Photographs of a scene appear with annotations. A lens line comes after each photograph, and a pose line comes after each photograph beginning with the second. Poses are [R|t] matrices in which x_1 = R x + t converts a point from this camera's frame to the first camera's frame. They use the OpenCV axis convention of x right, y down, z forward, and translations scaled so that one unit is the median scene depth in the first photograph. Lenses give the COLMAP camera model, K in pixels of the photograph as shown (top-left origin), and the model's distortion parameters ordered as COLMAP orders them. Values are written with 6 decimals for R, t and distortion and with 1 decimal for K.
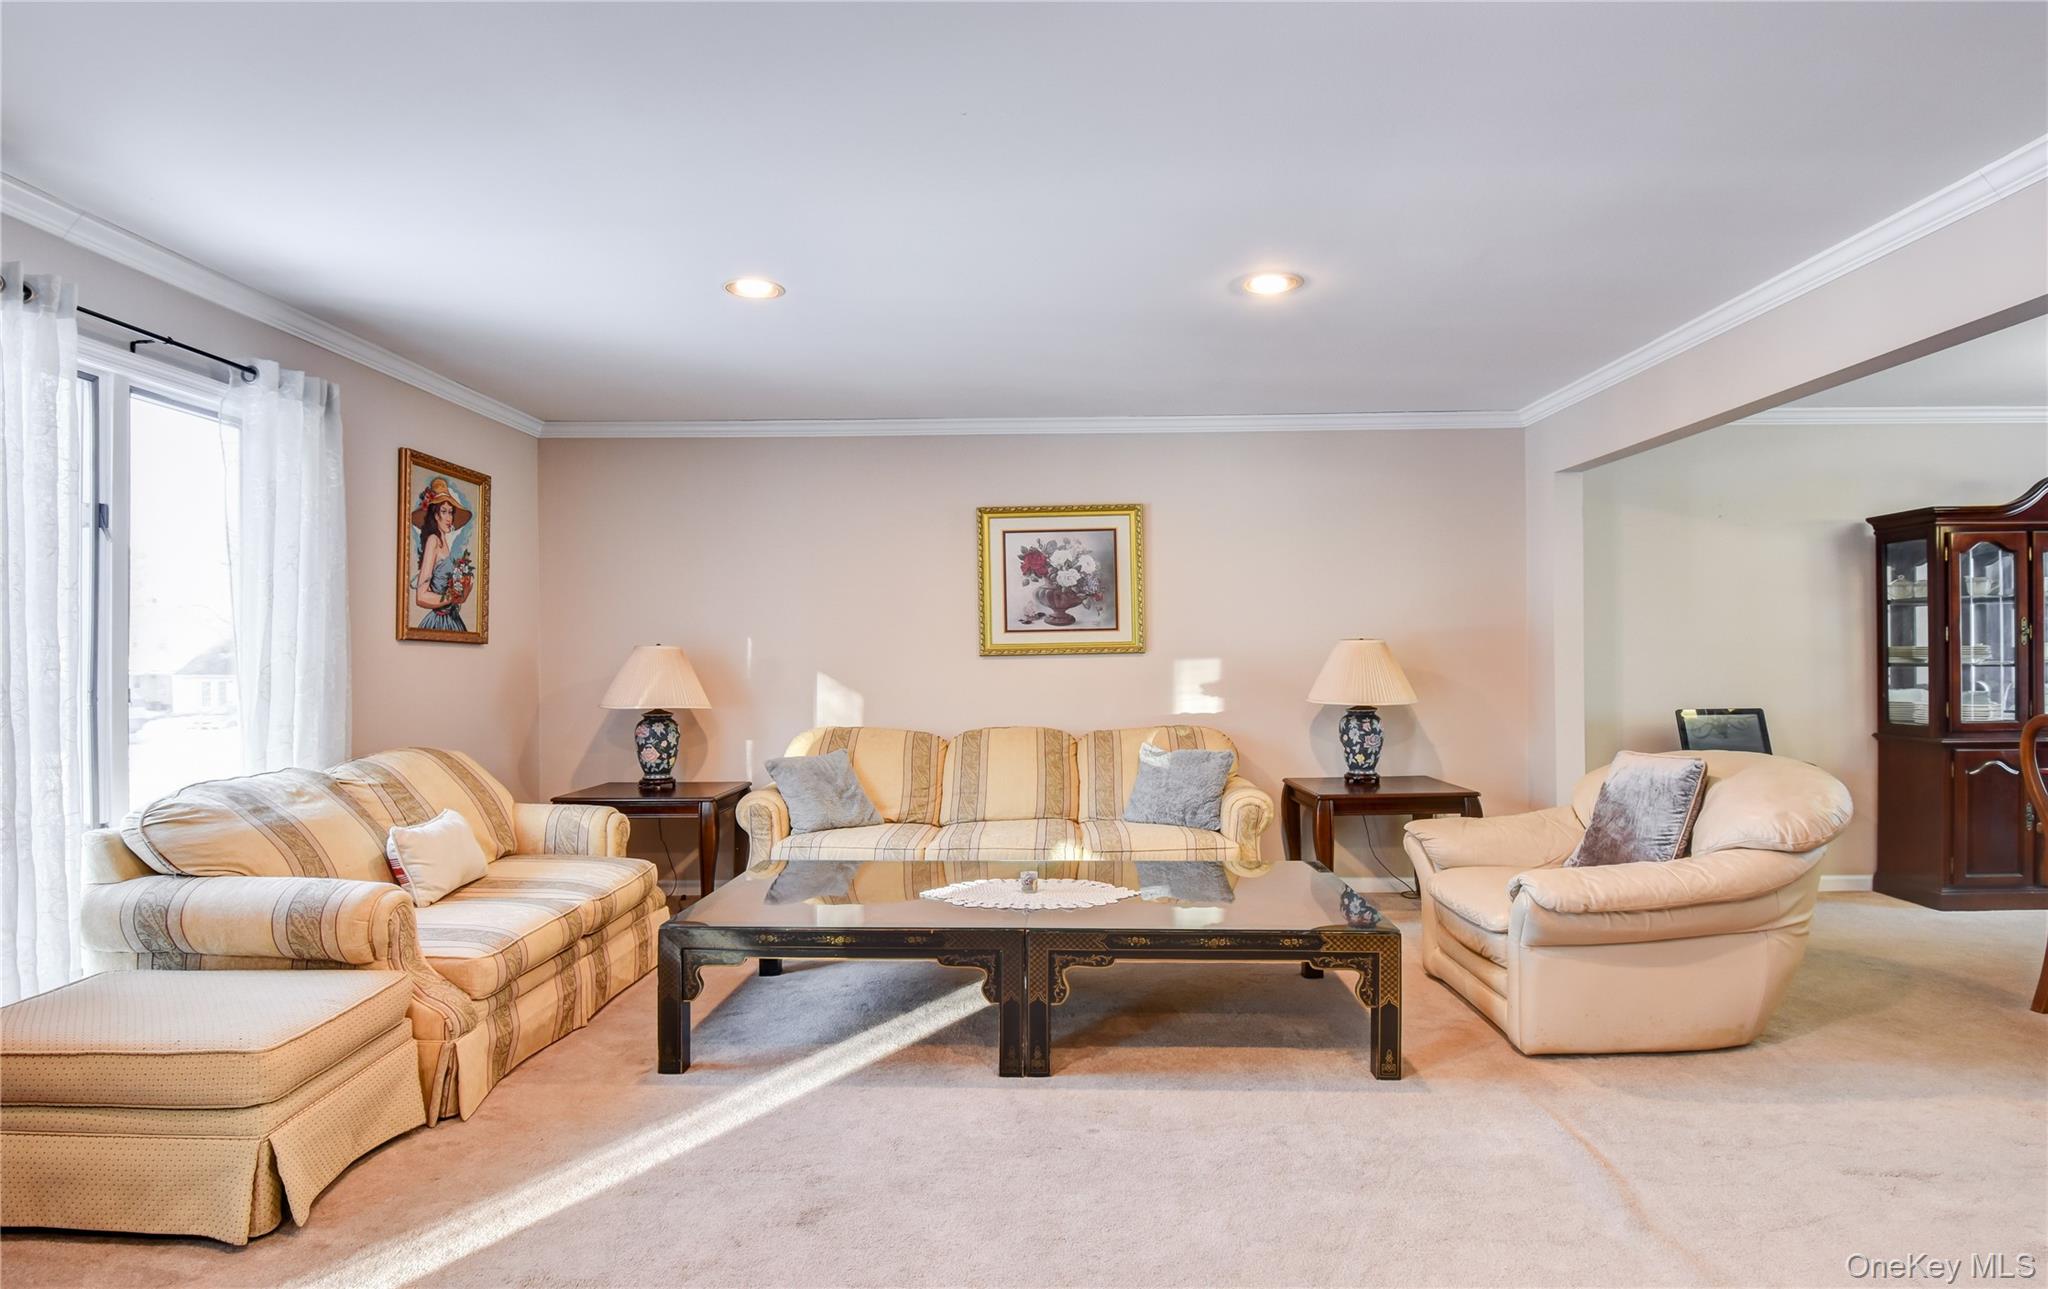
lens RADIAL K [[1122.8, 0, 1024.0], [0, 1122.8, 644.5], [0, 0, 1]] dist [-0.000129, -0.000079]
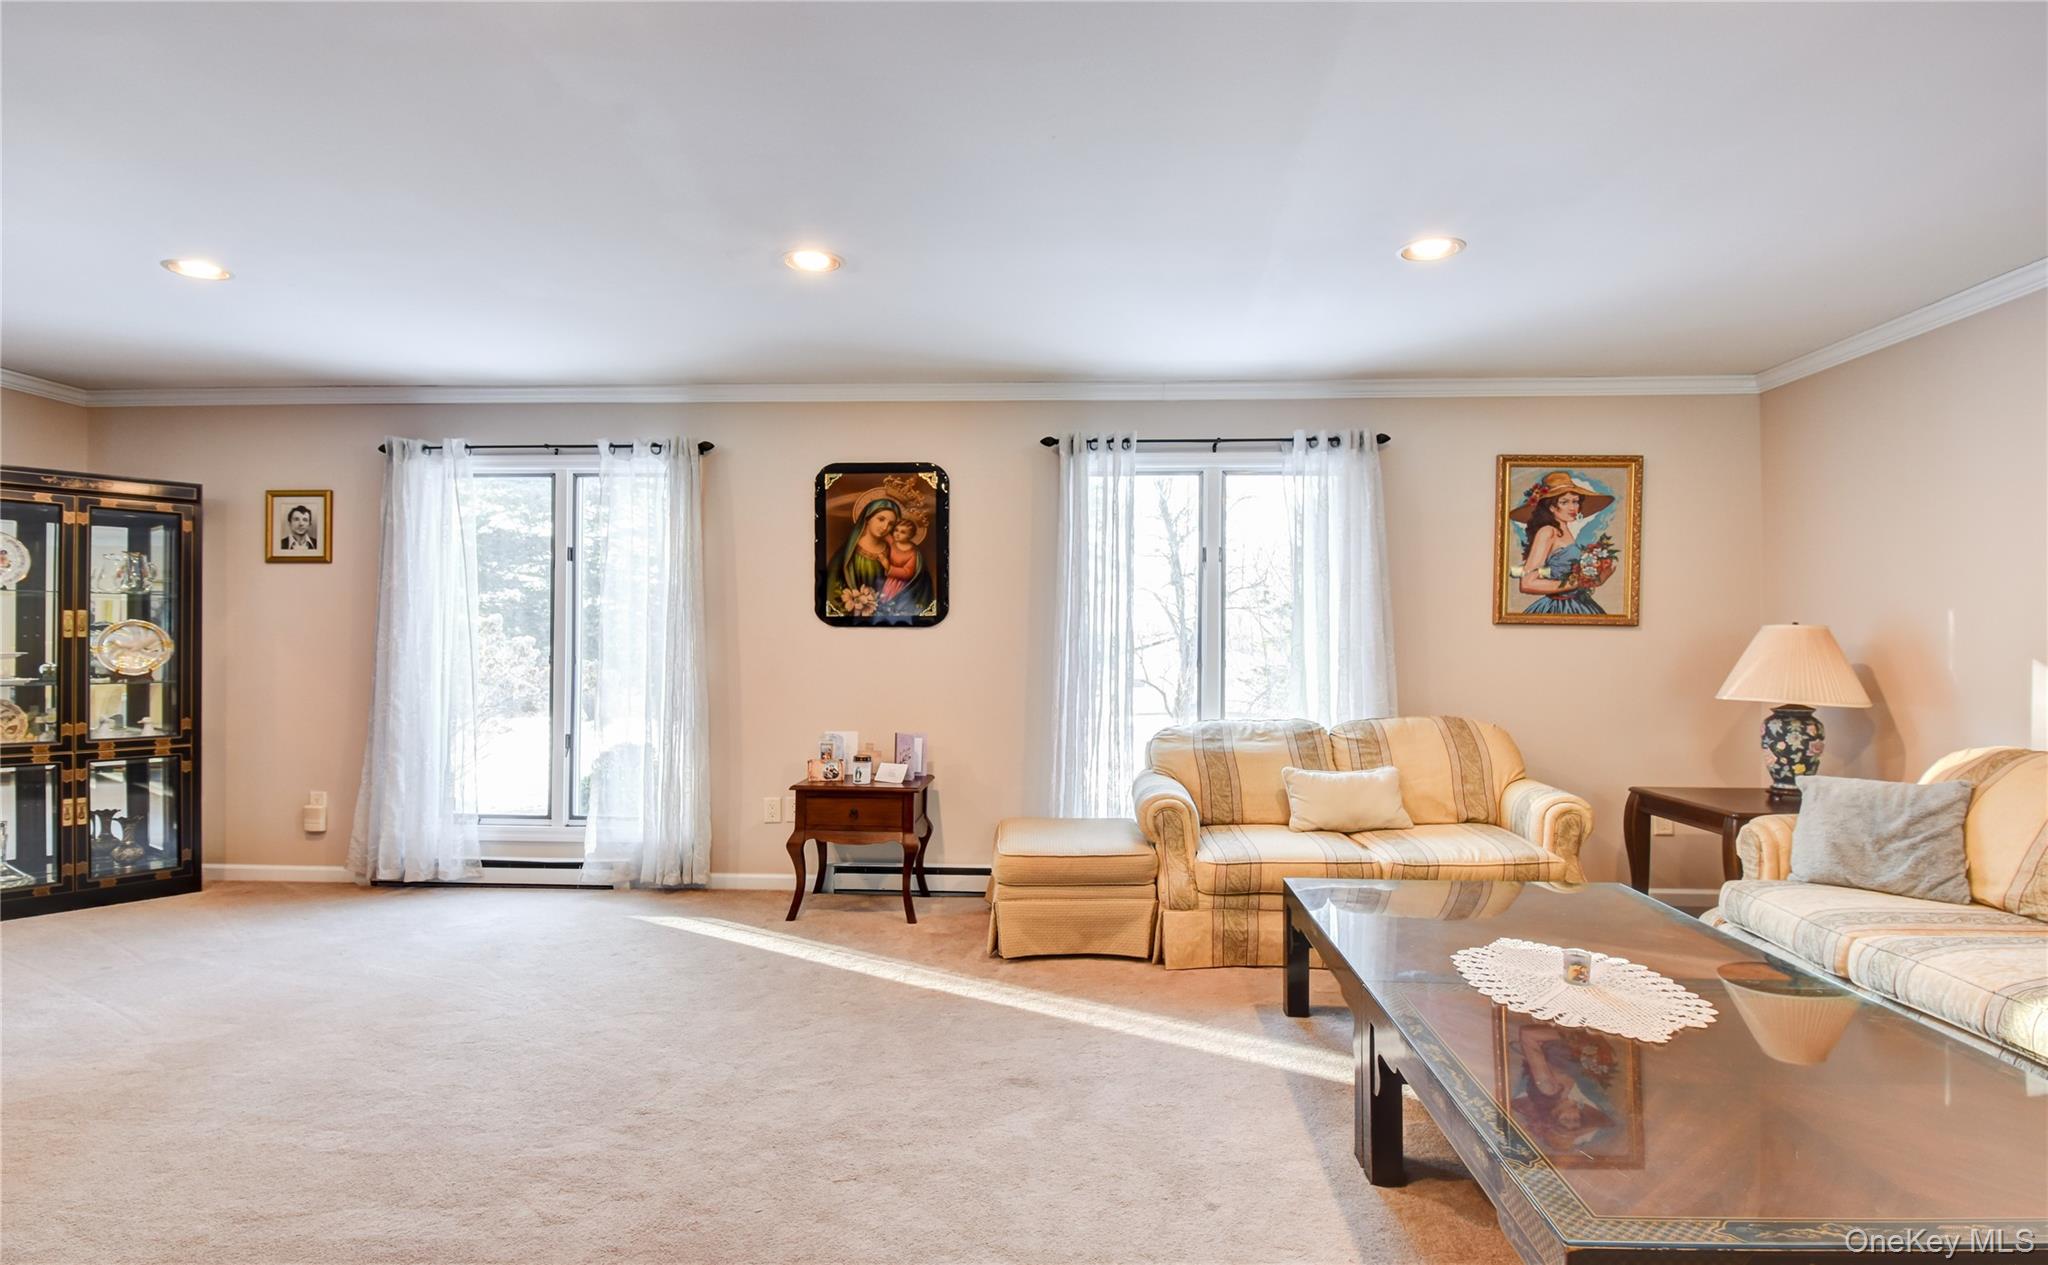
lens RADIAL K [[1041.6, 0, 1024.0], [0, 1041.6, 632.5], [0, 0, 1]] dist [-0.002881, -0.000706]
pose [[-0.034554, -0.012964, -0.999319, 0.482378], [0.009910, 0.999862, -0.013314, 0.012713], [0.999354, -0.010363, -0.034421, 0.522266]]
